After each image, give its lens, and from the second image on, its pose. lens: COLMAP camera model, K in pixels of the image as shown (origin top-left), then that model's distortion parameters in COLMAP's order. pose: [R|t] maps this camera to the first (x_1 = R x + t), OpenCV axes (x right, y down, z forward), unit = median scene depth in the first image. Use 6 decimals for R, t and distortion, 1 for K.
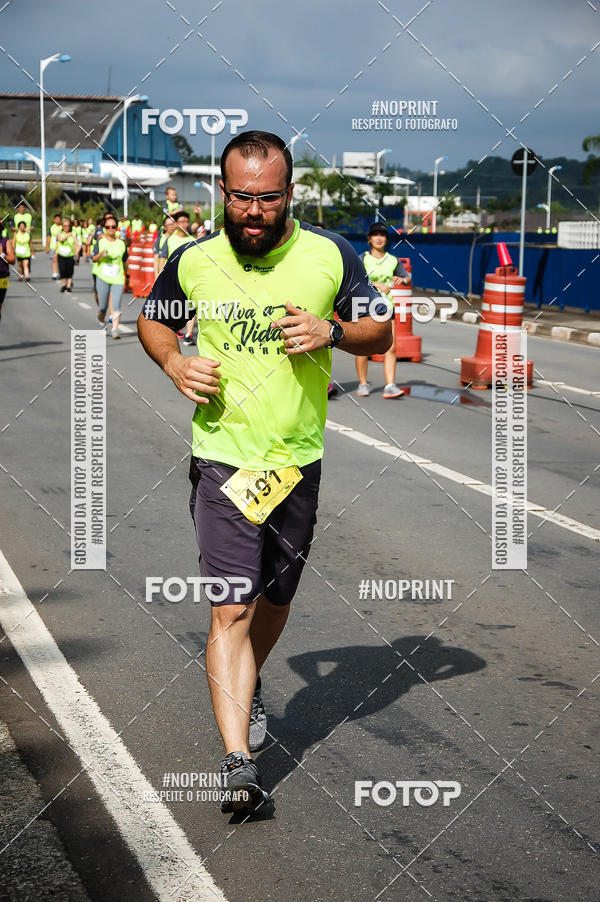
lens RADIAL K [[2286.6, 0, 305.3], [0, 2286.6, 463.7], [0, 0, 1]] dist [0.645706, 1.487950]
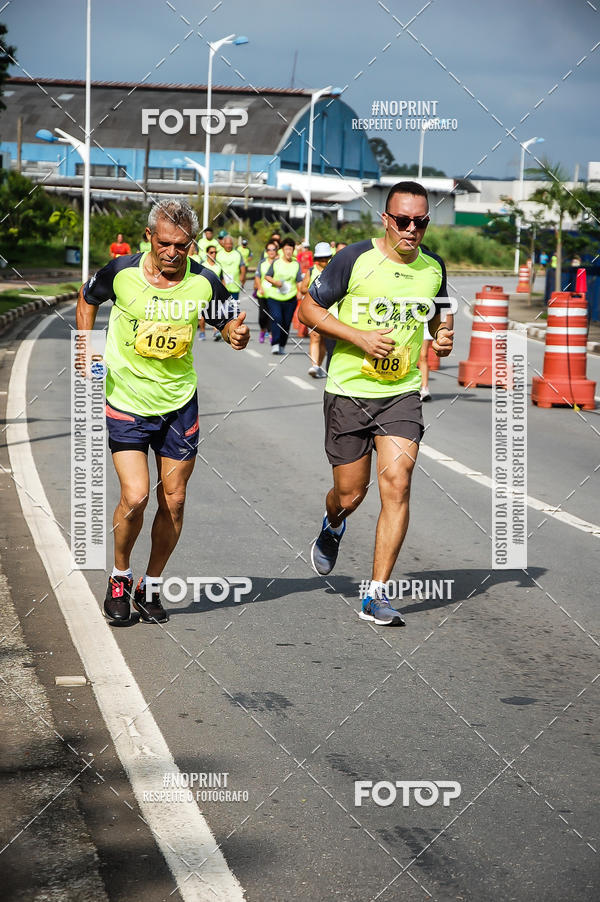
lens RADIAL K [[2300.4, 0, 292.4], [0, 2300.4, 462.7], [0, 0, 1]] dist [0.634260, 1.494029]
pose [[0.997751, 0.033872, -0.057837, -0.034612], [-0.034484, 0.999359, -0.009608, -0.023326], [0.057475, 0.011581, 0.998280, 0.213955]]
